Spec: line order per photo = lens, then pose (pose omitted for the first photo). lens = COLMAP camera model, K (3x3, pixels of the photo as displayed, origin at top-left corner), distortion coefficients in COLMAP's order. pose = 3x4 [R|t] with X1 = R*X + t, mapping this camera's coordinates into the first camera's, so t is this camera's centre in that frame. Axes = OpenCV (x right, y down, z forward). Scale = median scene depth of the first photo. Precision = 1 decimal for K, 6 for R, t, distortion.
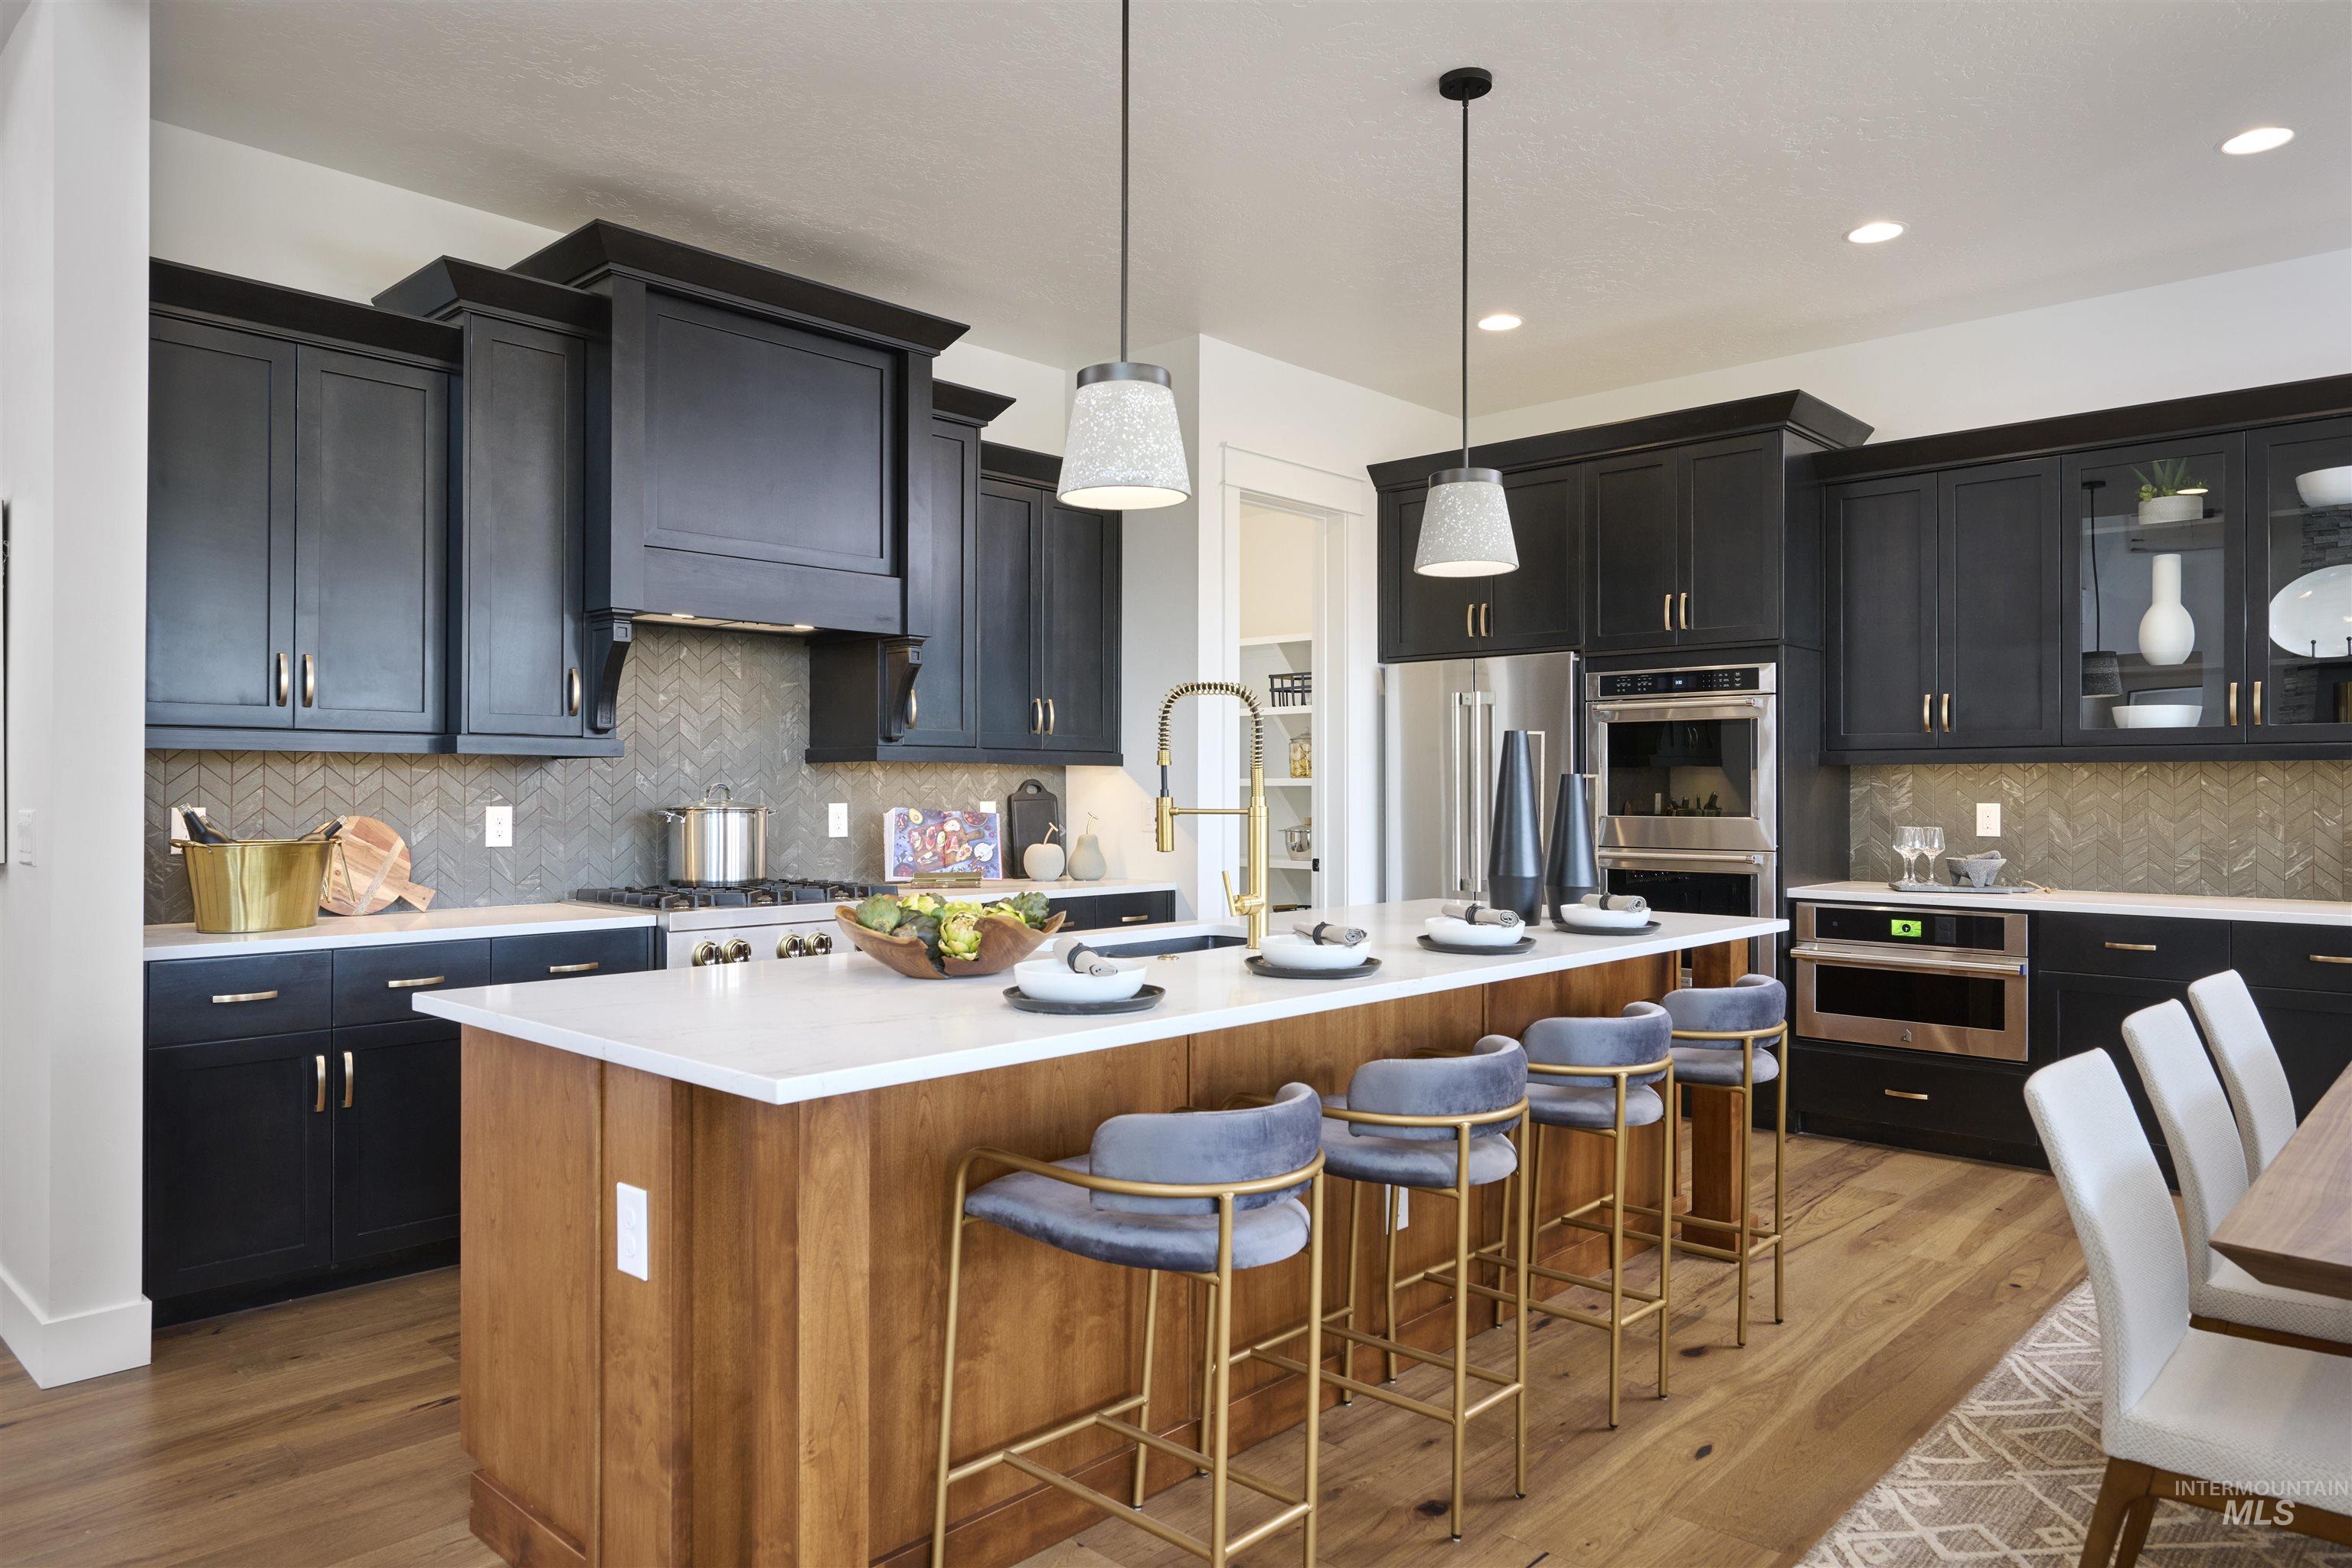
lens RADIAL K [[1501.7, 0, 1178.8], [0, 1501.7, 787.9], [0, 0, 1]] dist [-0.005255, 0.000595]
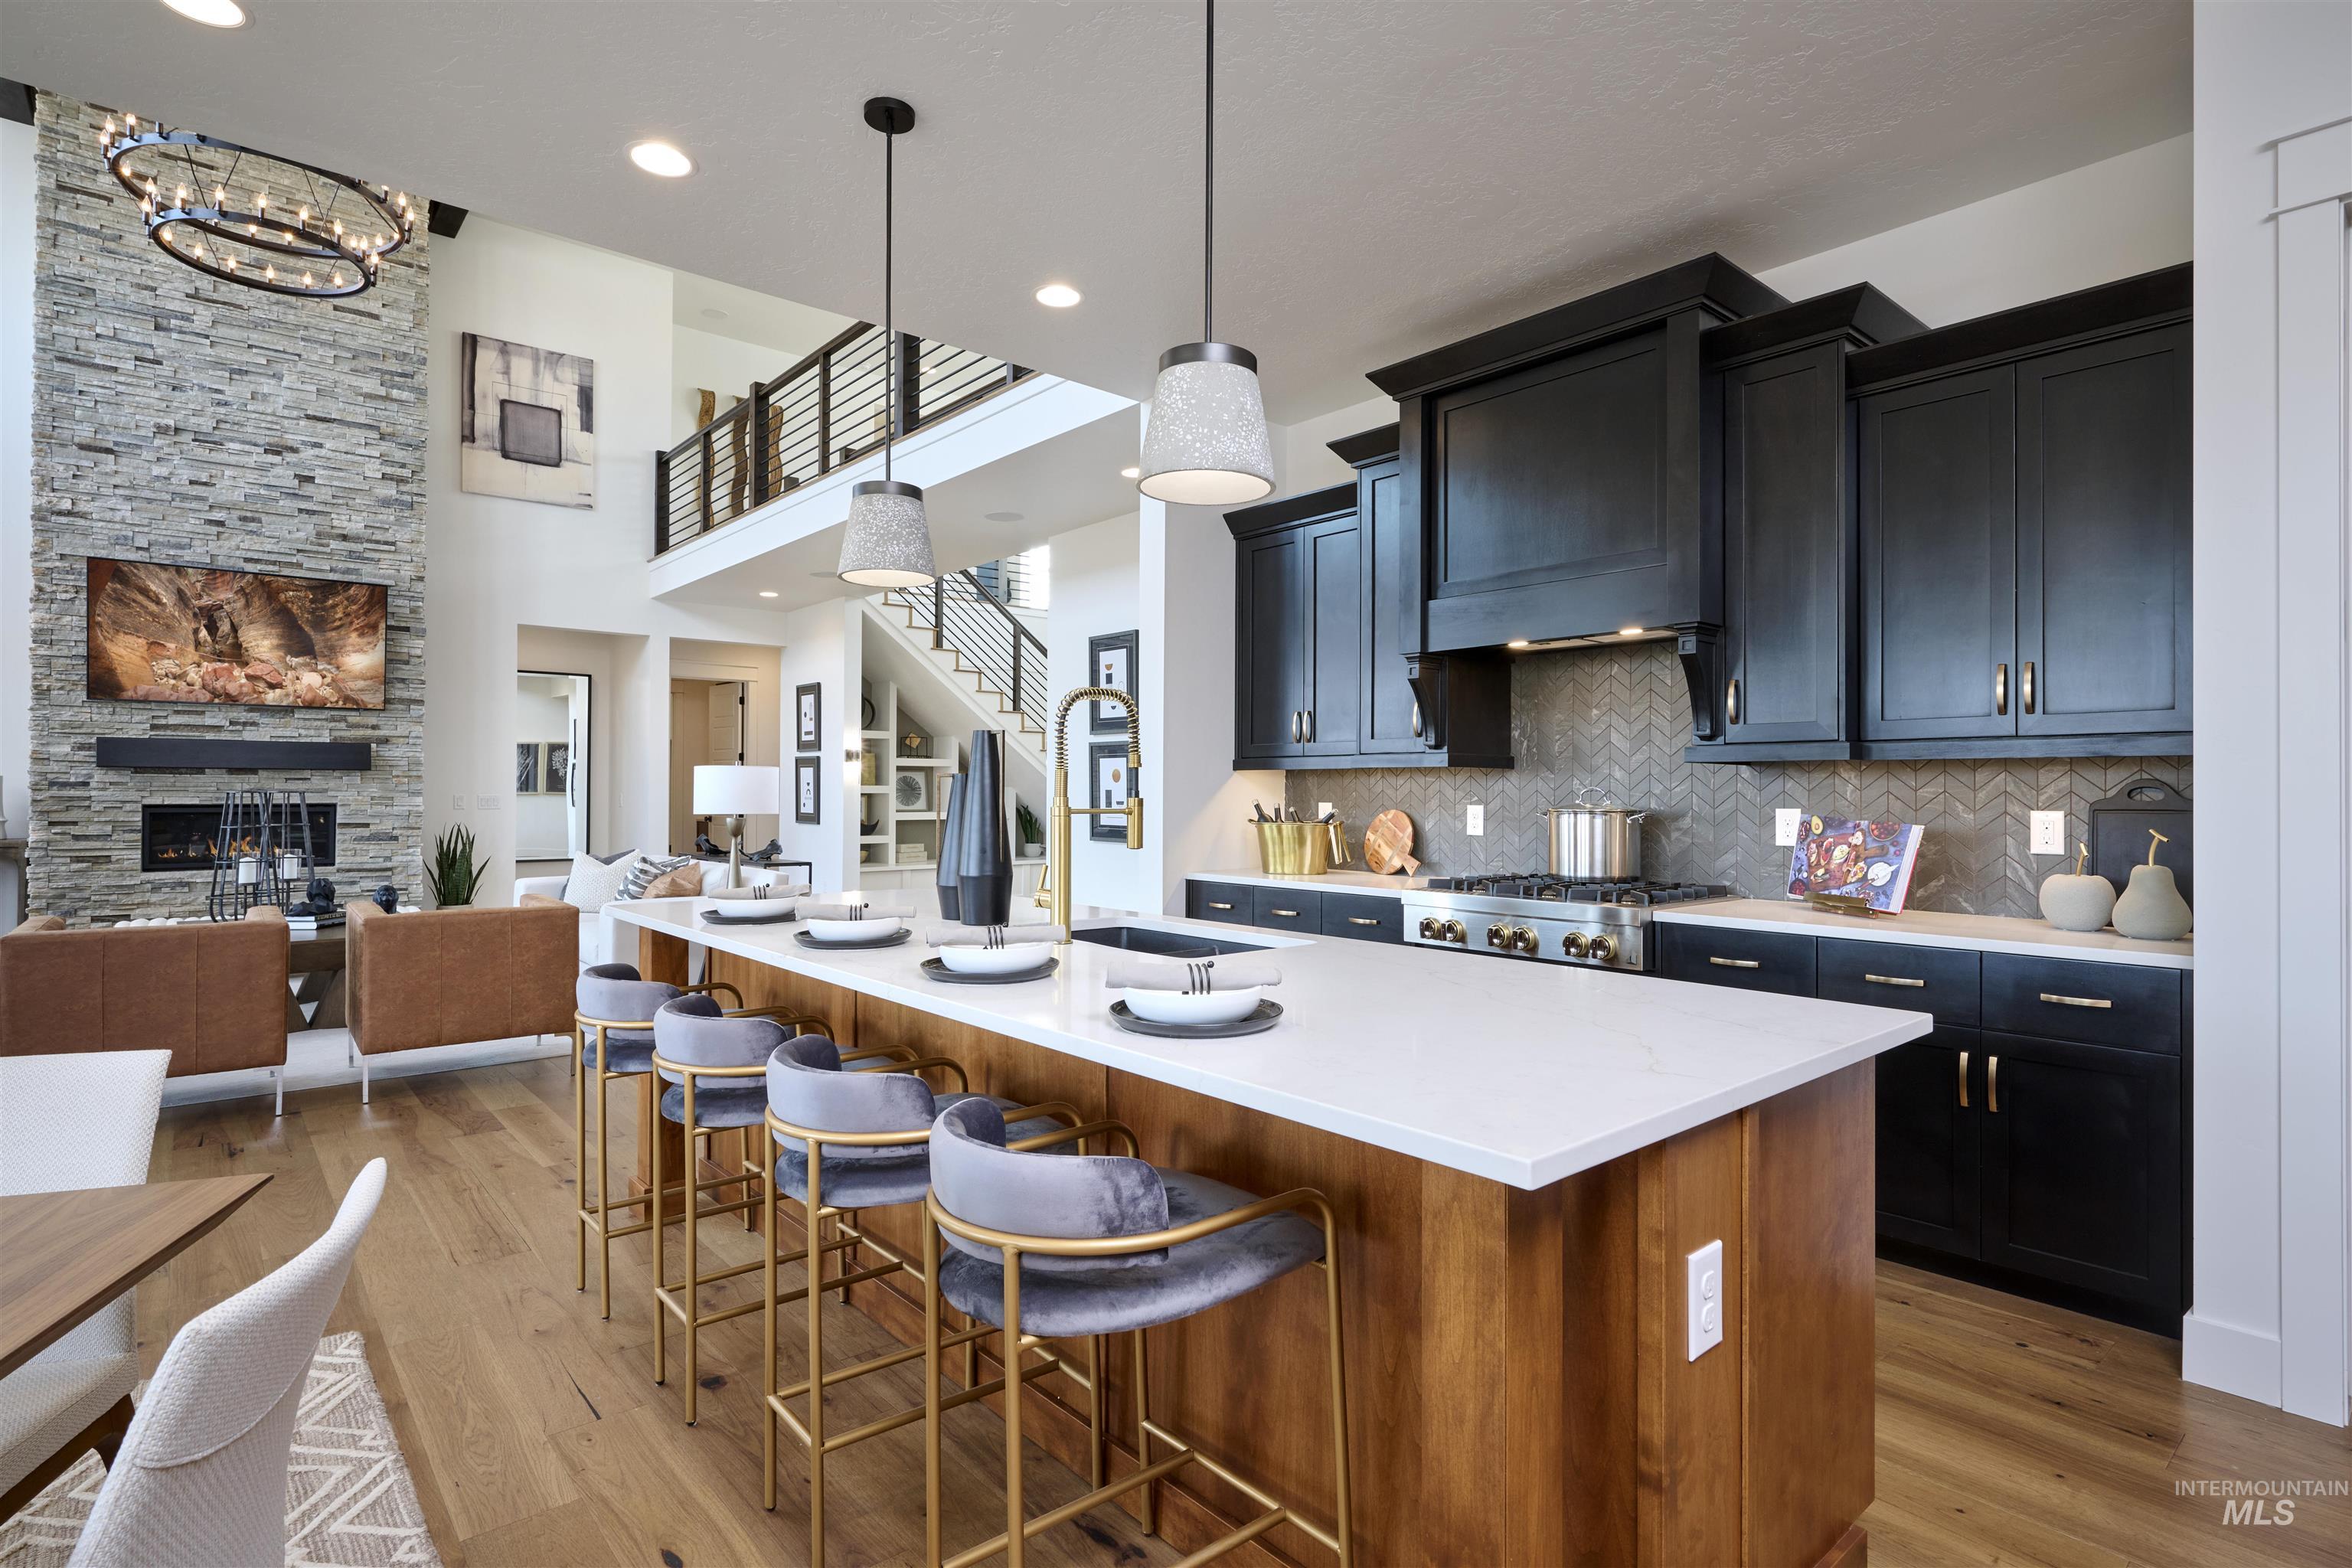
lens RADIAL K [[1172.8, 0, 1168.2], [0, 1172.8, 784.3], [0, 0, 1]] dist [-0.005411, 0.001174]
pose [[-0.106603, -0.005148, -0.994288, 0.556977], [0.000401, 0.999986, -0.005221, -0.000983], [0.994302, -0.000955, -0.106599, 0.760497]]
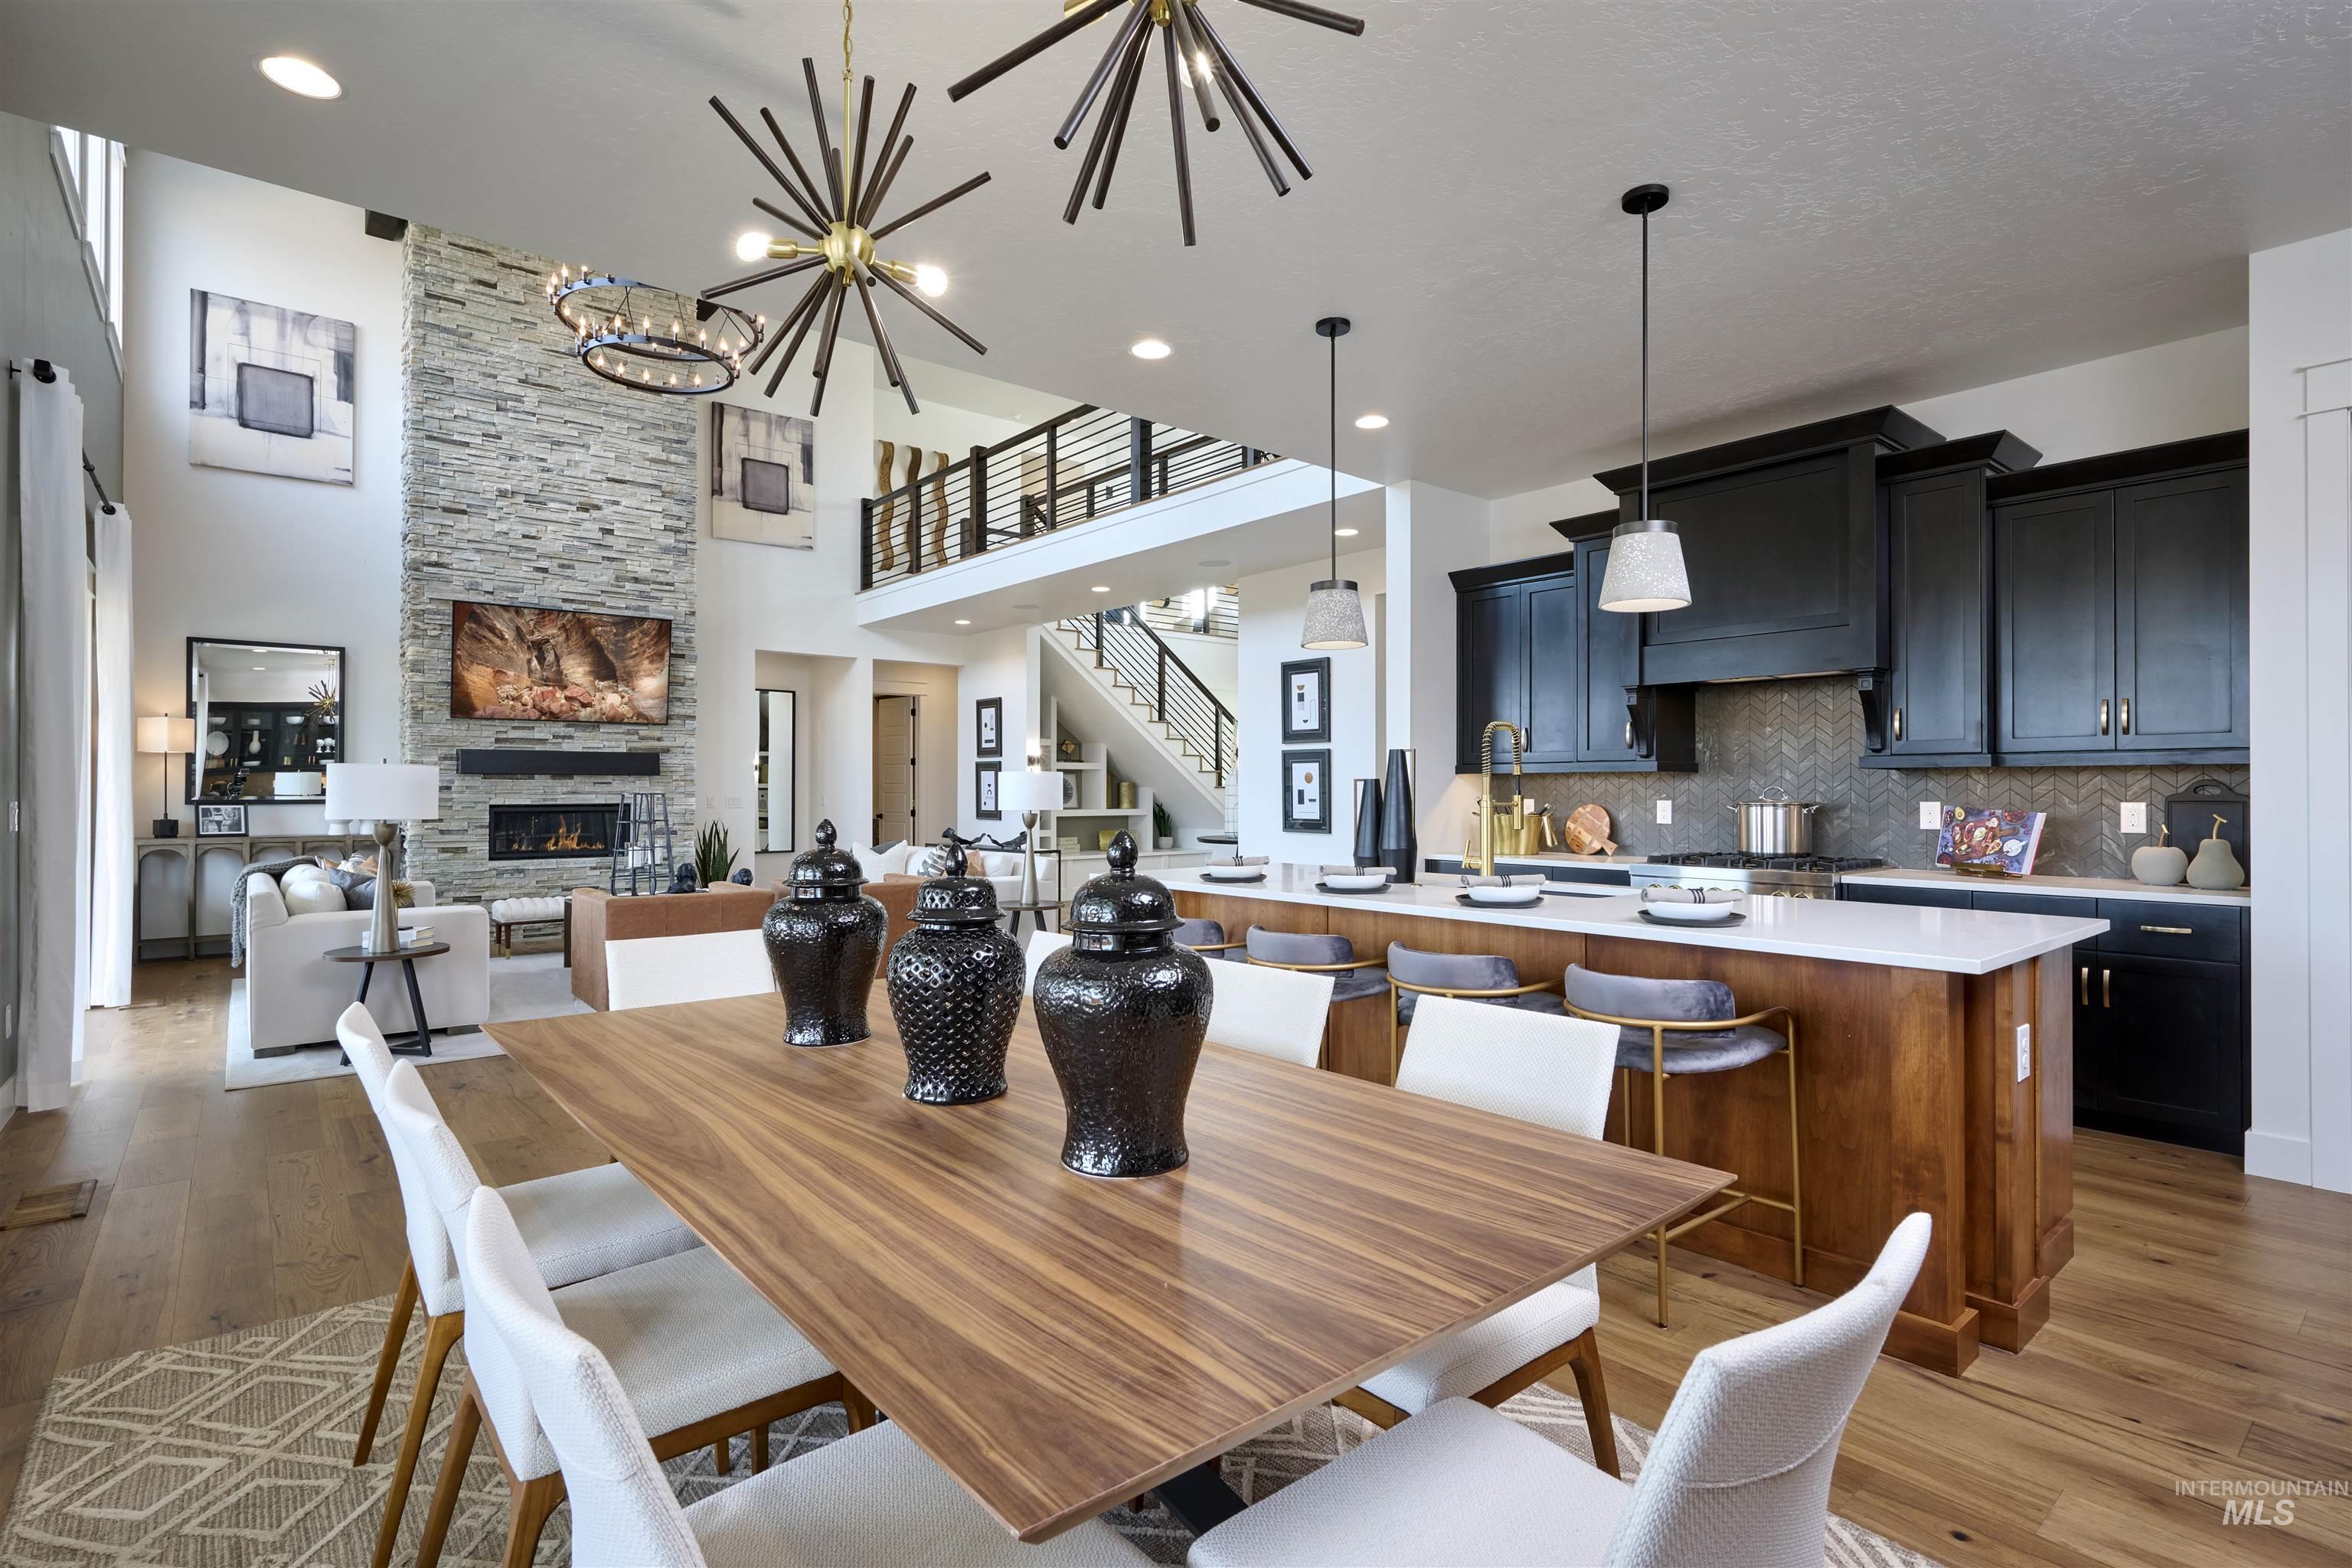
lens RADIAL K [[1130.3, 0, 1166.5], [0, 1130.3, 785.3], [0, 0, 1]] dist [0.001703, -0.002511]
pose [[-0.121228, -0.003257, -0.992619, 0.827895], [0.004260, 0.999984, -0.003801, -0.002653], [0.992616, -0.004689, -0.121212, 0.532533]]
